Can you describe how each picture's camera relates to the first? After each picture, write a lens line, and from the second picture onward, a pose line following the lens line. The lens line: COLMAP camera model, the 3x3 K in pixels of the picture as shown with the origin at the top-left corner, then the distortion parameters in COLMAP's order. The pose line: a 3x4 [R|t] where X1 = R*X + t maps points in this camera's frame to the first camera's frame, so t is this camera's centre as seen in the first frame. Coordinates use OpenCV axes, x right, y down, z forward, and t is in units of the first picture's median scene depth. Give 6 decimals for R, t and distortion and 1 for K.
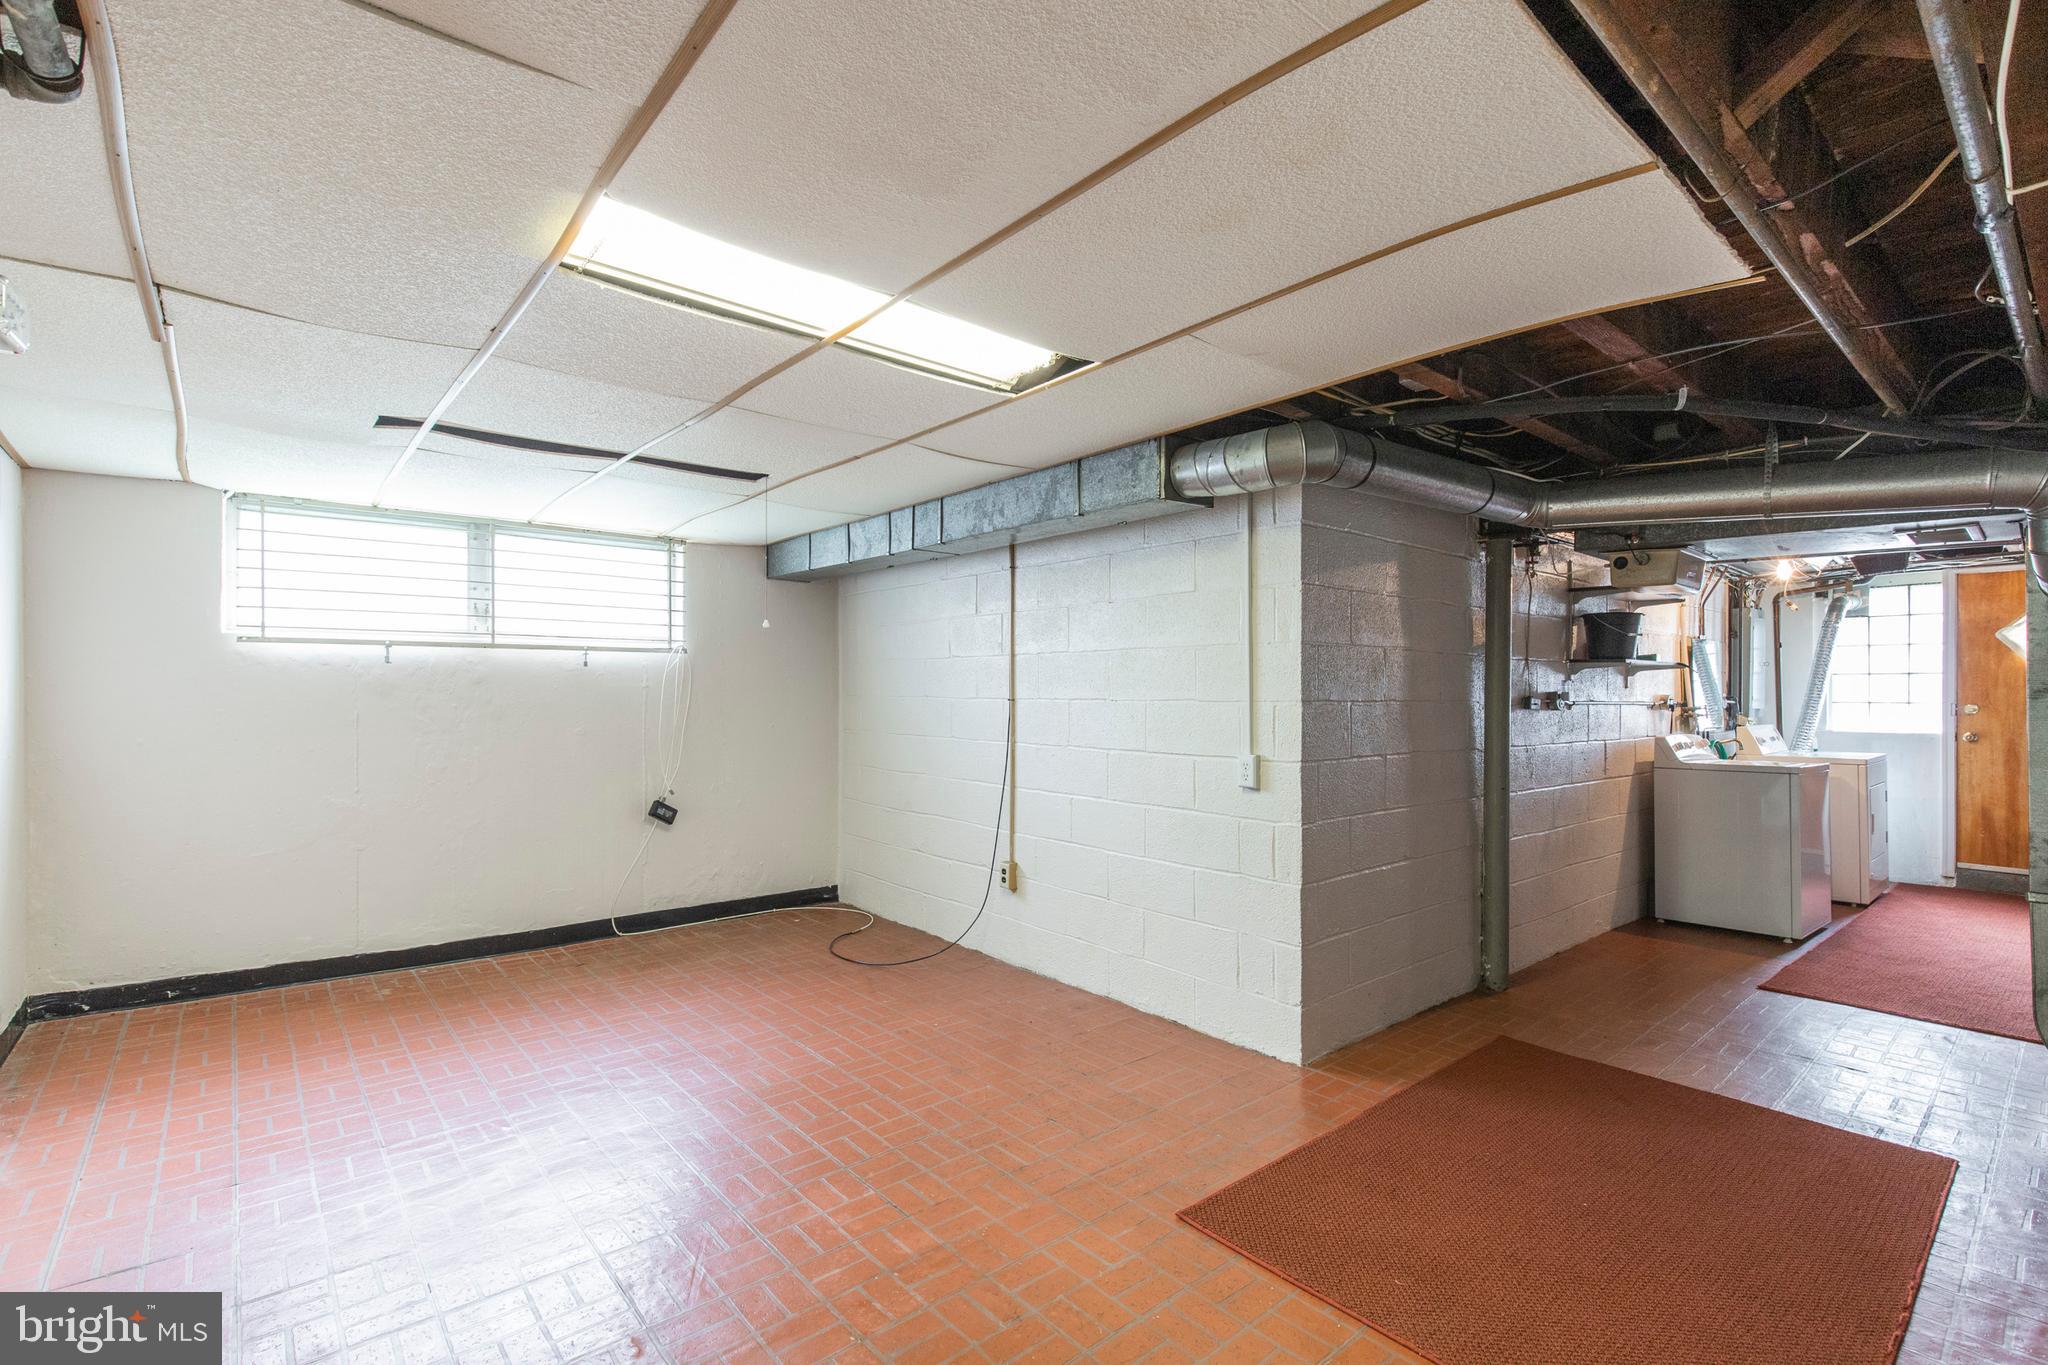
lens RADIAL K [[932.1, 0, 1023.3], [0, 932.1, 692.5], [0, 0, 1]] dist [0.006635, -0.000081]
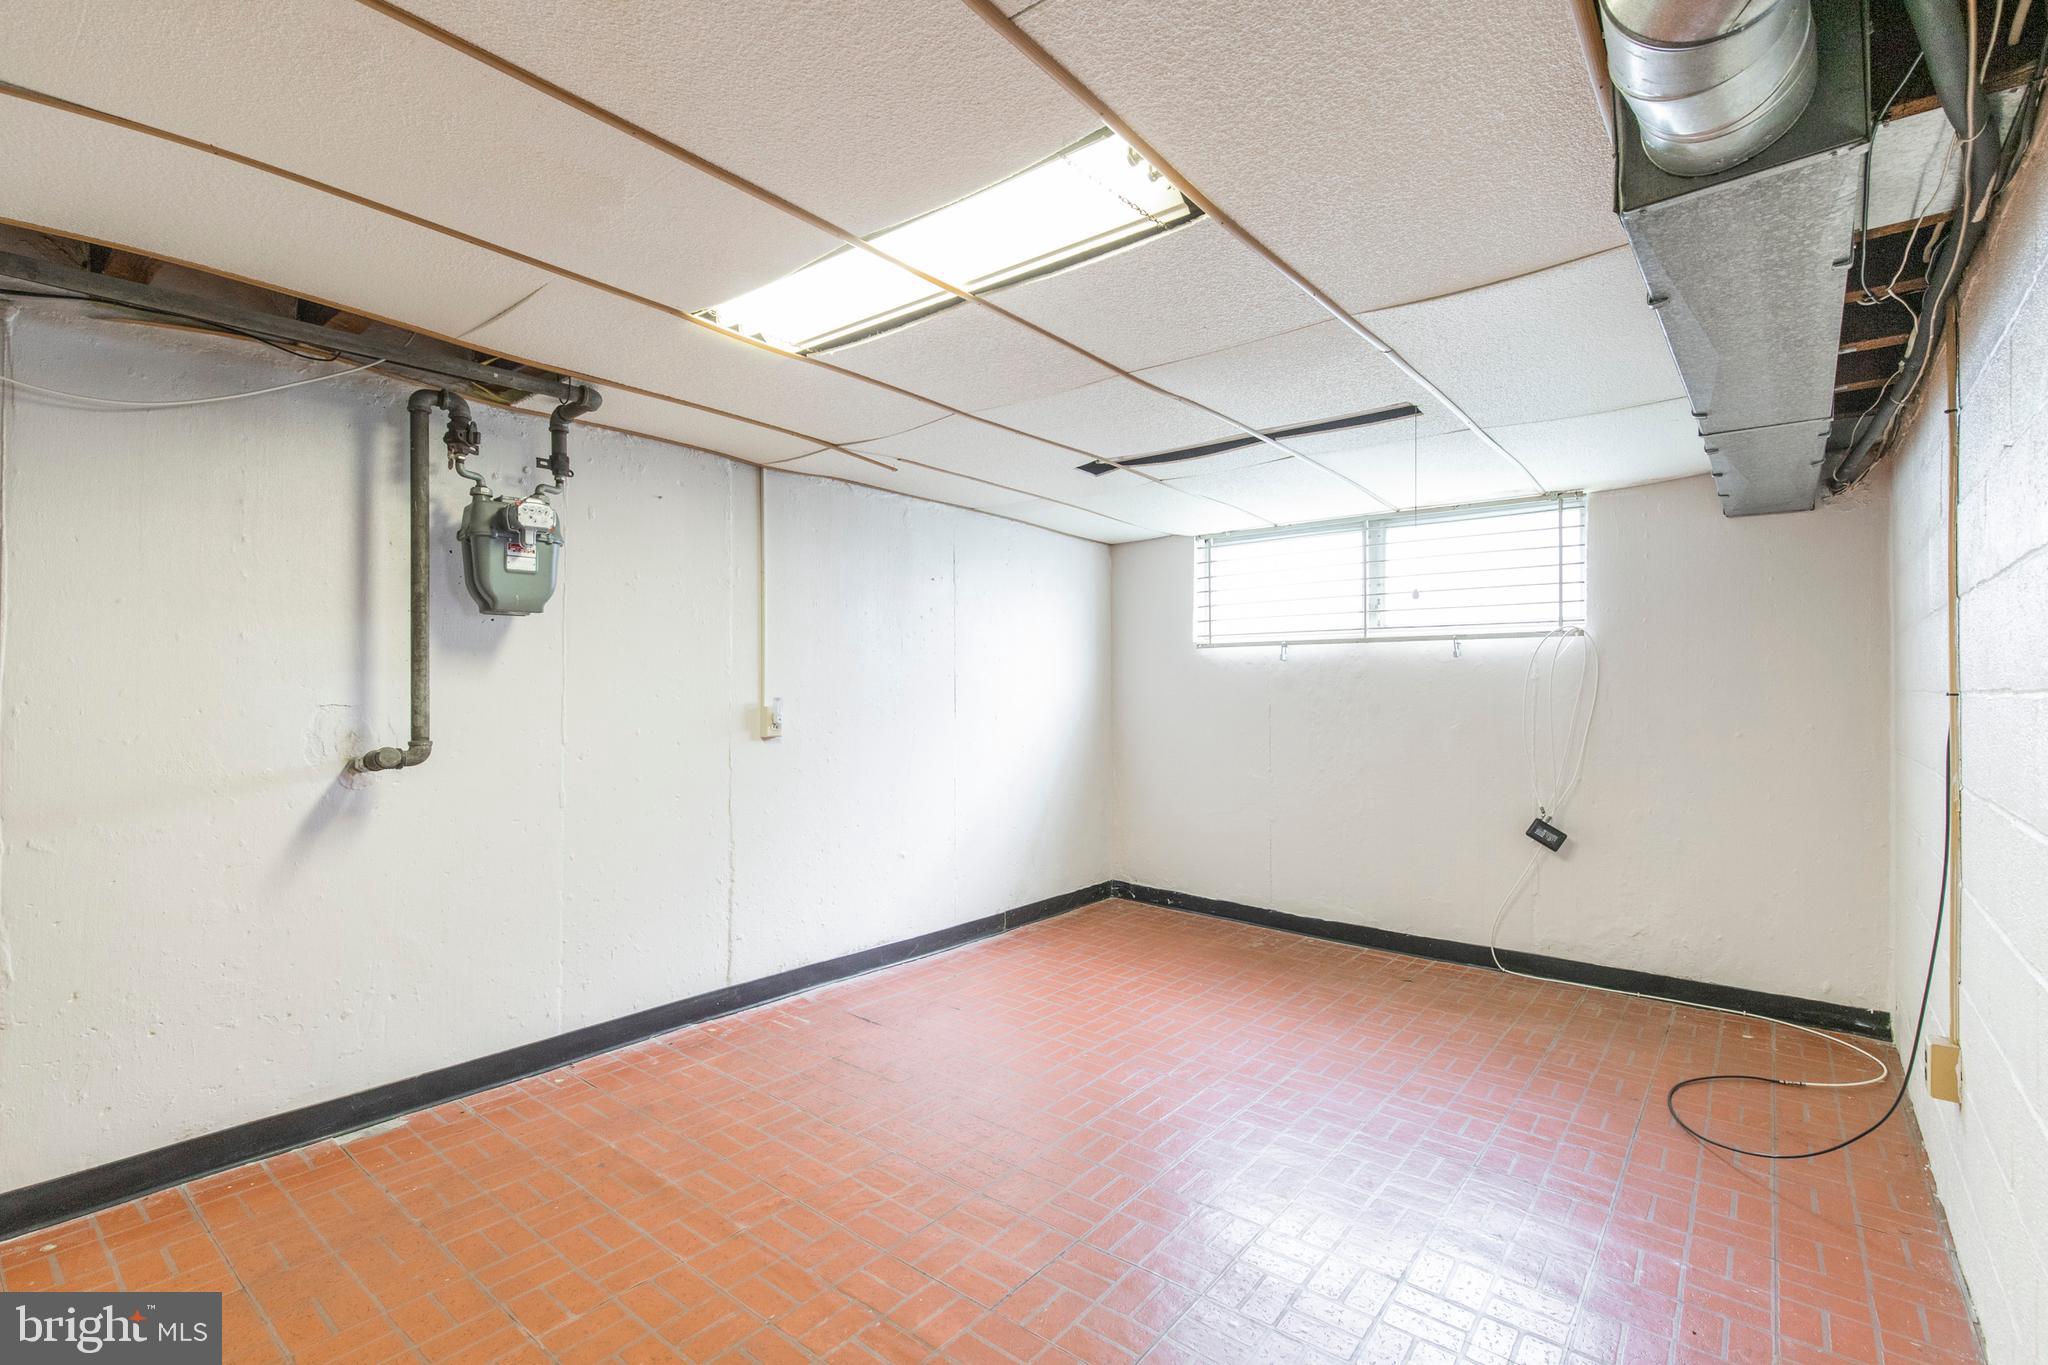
lens RADIAL K [[932.1, 0, 1023.3], [0, 932.1, 692.5], [0, 0, 1]] dist [0.006635, -0.000081]
pose [[0.181056, 0.001002, -0.983472, 0.366227], [-0.002696, 0.999996, 0.000523, 0.007255], [0.983469, 0.002556, 0.181058, 0.460391]]
